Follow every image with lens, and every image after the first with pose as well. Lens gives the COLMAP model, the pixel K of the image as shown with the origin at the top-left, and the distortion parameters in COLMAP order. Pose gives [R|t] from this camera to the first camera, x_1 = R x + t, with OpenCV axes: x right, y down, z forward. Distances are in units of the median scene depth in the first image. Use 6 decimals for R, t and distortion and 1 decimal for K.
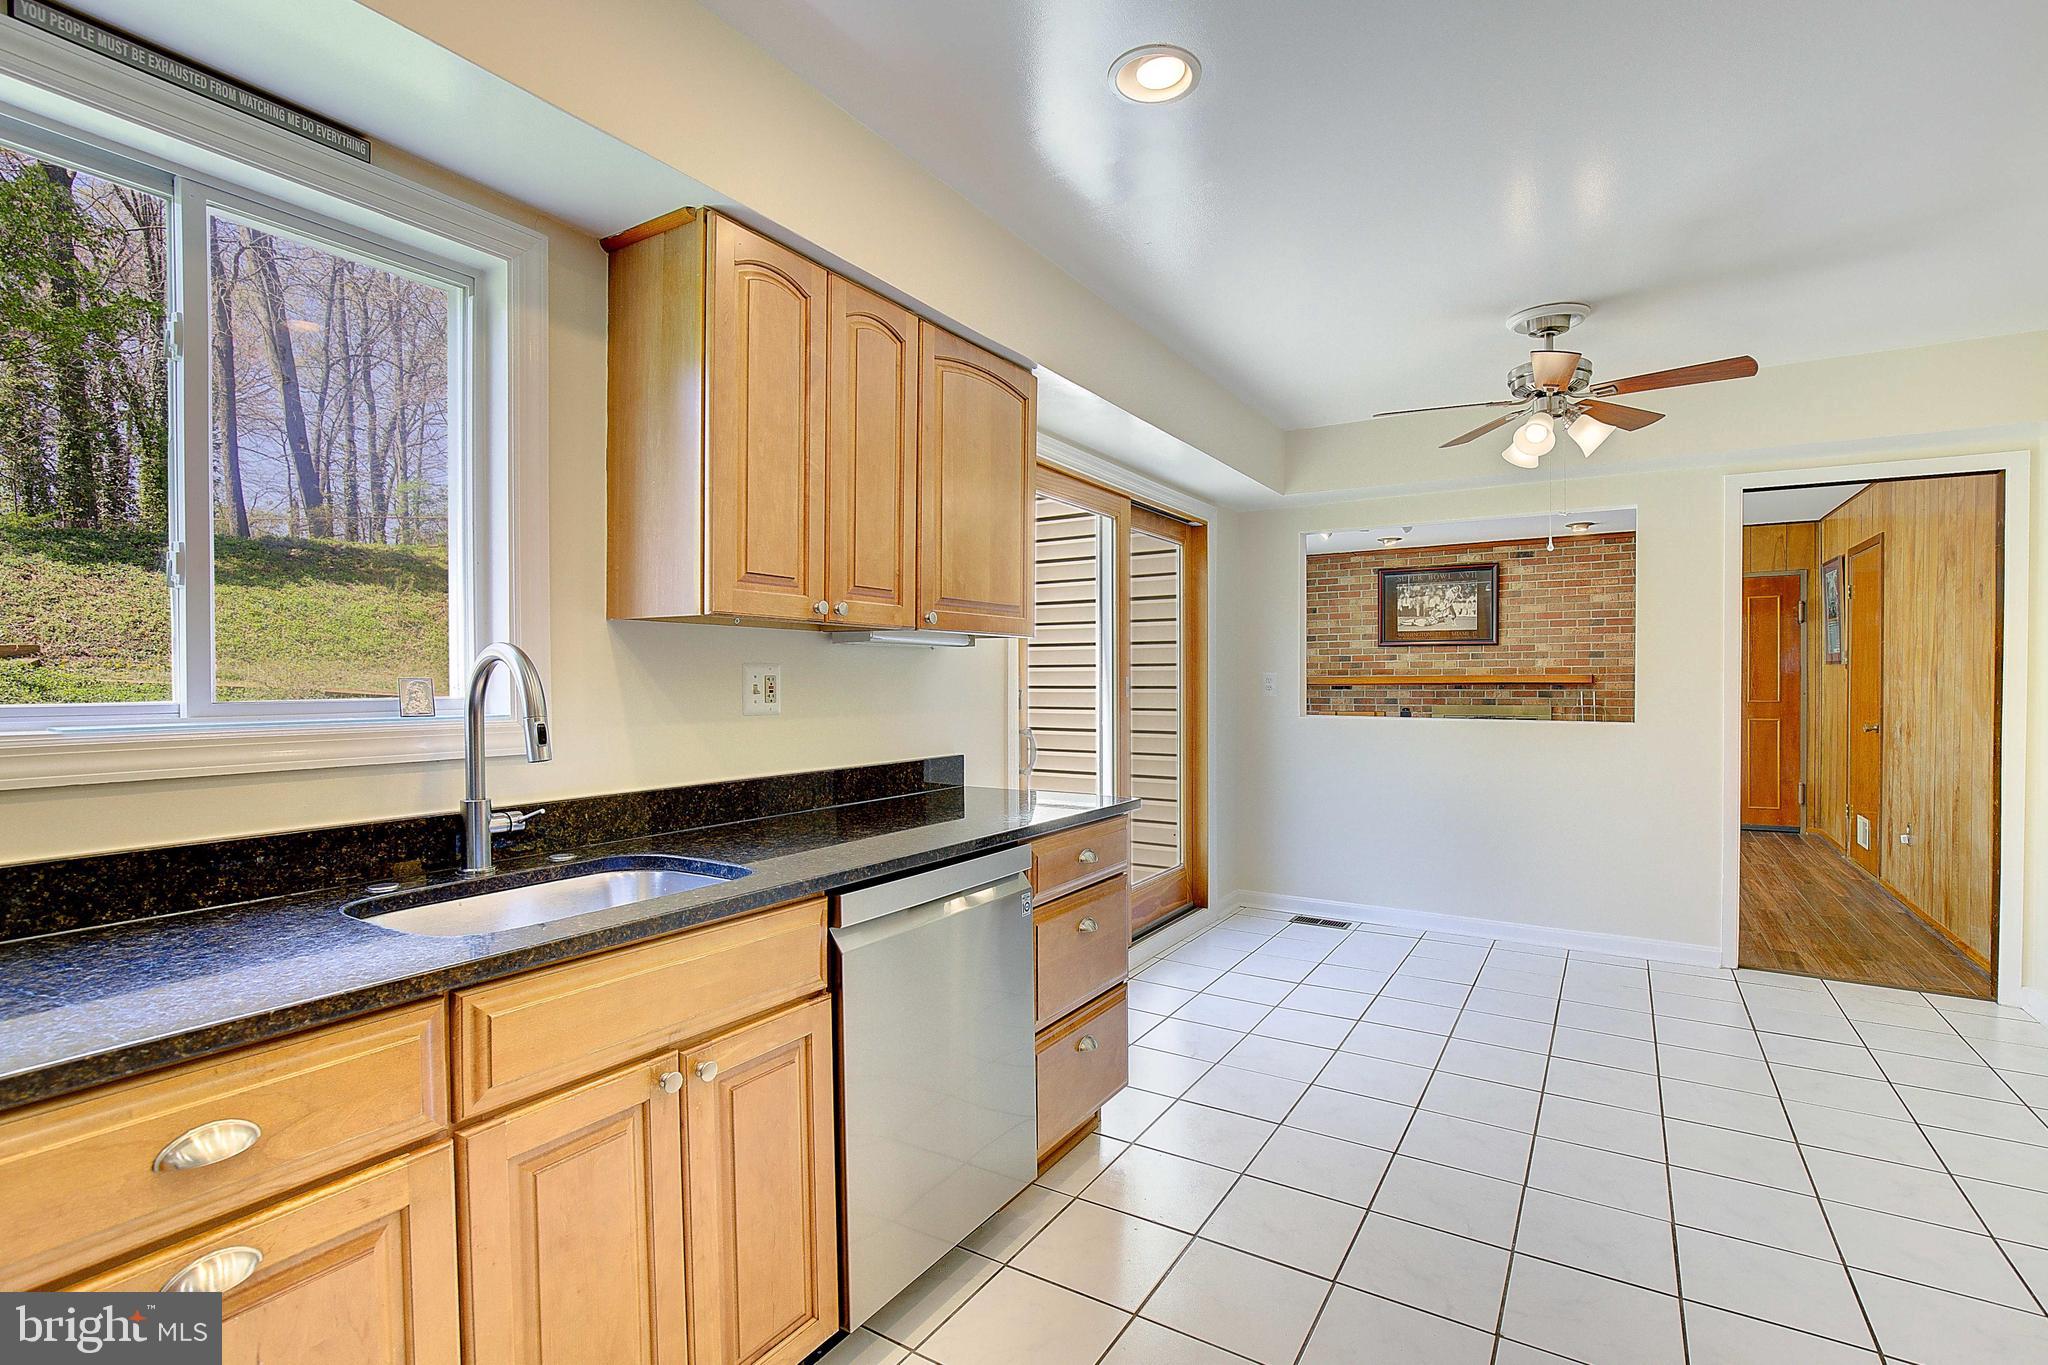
lens RADIAL K [[957.0, 0, 1028.6], [0, 957.0, 691.0], [0, 0, 1]] dist [-0.027622, 0.007026]
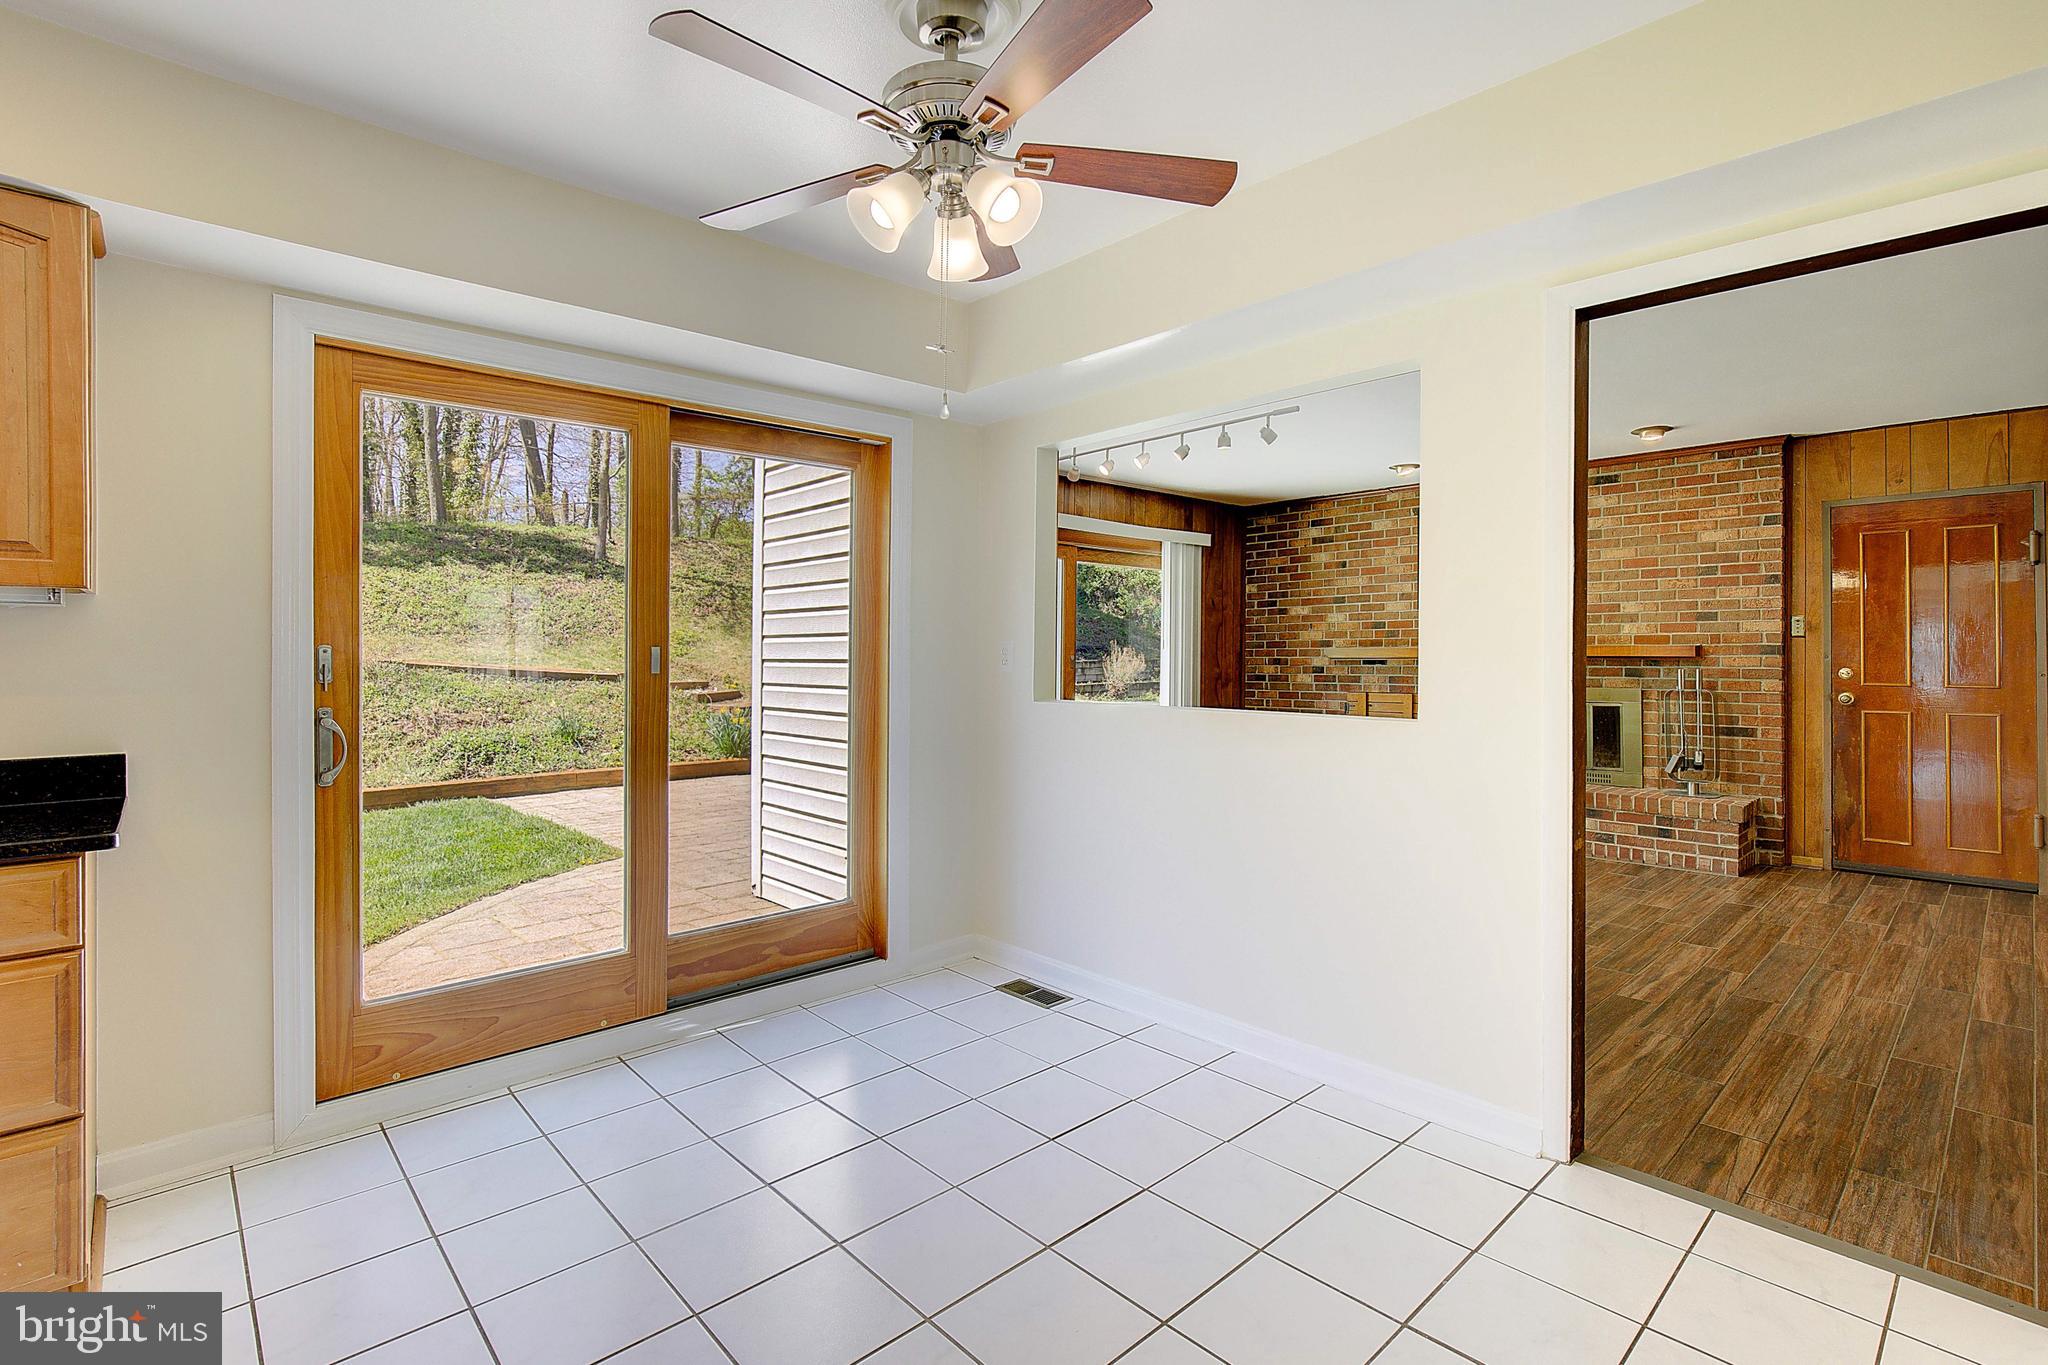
lens RADIAL K [[973.0, 0, 1021.9], [0, 973.0, 663.4], [0, 0, 1]] dist [-0.026448, -0.000176]
pose [[0.966181, 0.004769, -0.257821, 0.277337], [-0.004828, 0.999988, 0.000404, -0.001588], [0.257820, 0.000854, 0.966193, 0.173882]]
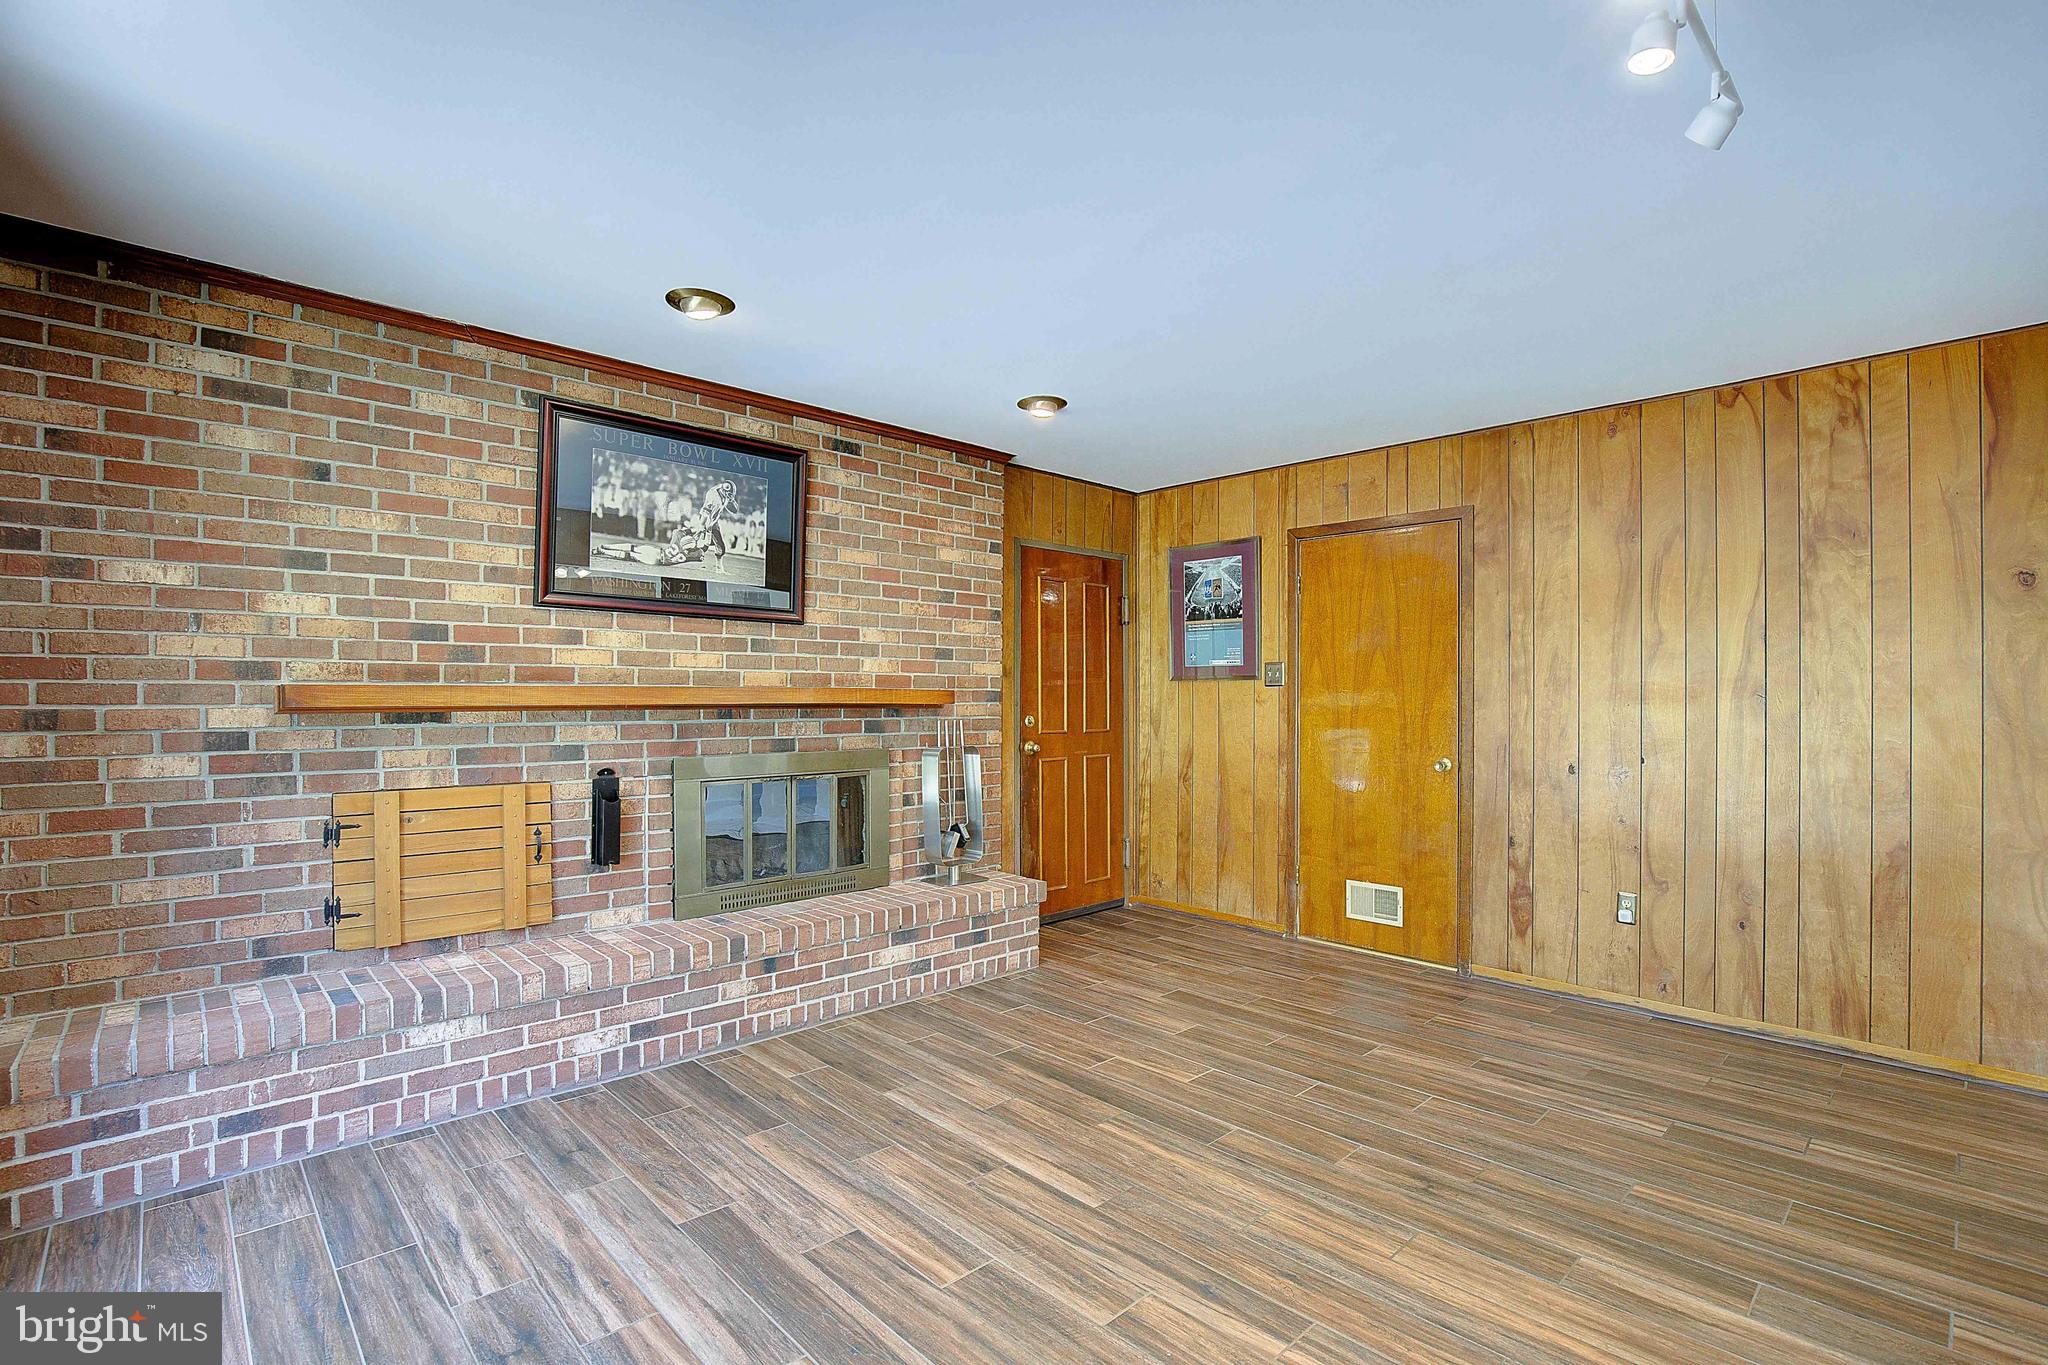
lens RADIAL K [[957.0, 0, 1028.6], [0, 957.0, 691.0], [0, 0, 1]] dist [-0.027622, 0.007026]
pose [[0.214693, 0.010787, 0.976622, 0.053863], [0.002226, 0.999931, -0.011534, -0.009388], [-0.976679, 0.004650, 0.214654, 0.786667]]
